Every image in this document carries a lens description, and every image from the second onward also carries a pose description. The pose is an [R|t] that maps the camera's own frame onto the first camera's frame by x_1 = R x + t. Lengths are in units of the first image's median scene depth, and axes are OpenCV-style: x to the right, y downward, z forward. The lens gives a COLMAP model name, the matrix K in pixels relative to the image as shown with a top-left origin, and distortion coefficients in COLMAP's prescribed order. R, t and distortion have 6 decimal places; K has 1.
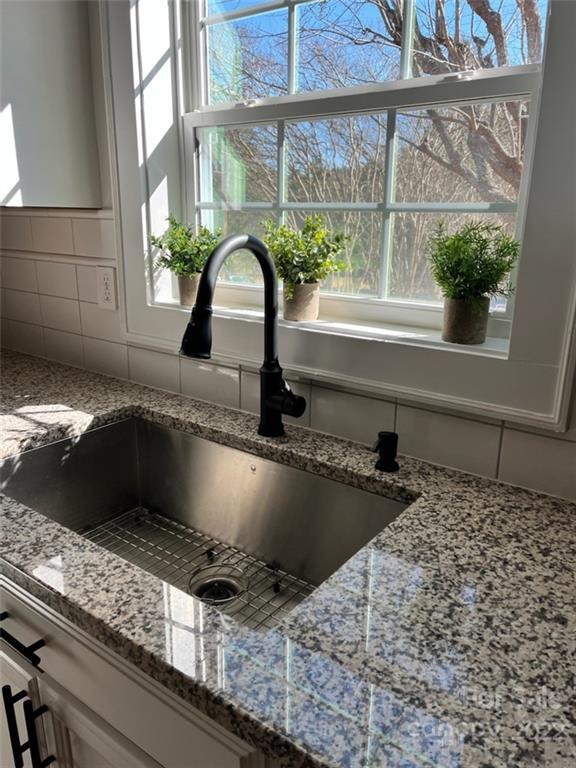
lens RADIAL K [[579.2, 0, 288.0], [0, 579.2, 384.0], [0, 0, 1]] dist [0.026489, -0.000426]
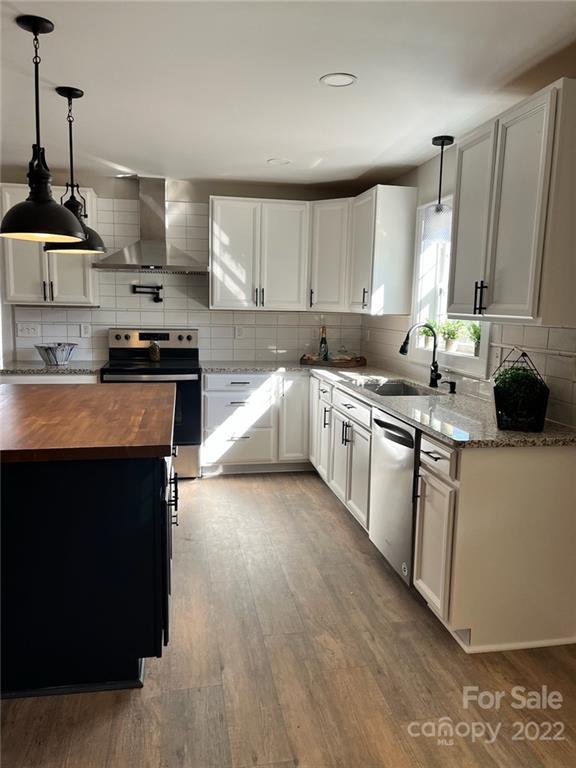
lens RADIAL K [[579.2, 0, 288.0], [0, 579.2, 384.0], [0, 0, 1]] dist [0.026489, -0.000426]
pose [[0.738450, 0.095407, -0.667524, 1.412781], [-0.201502, 0.975929, -0.083426, 0.468395], [0.643497, 0.196113, 0.739900, -1.722440]]
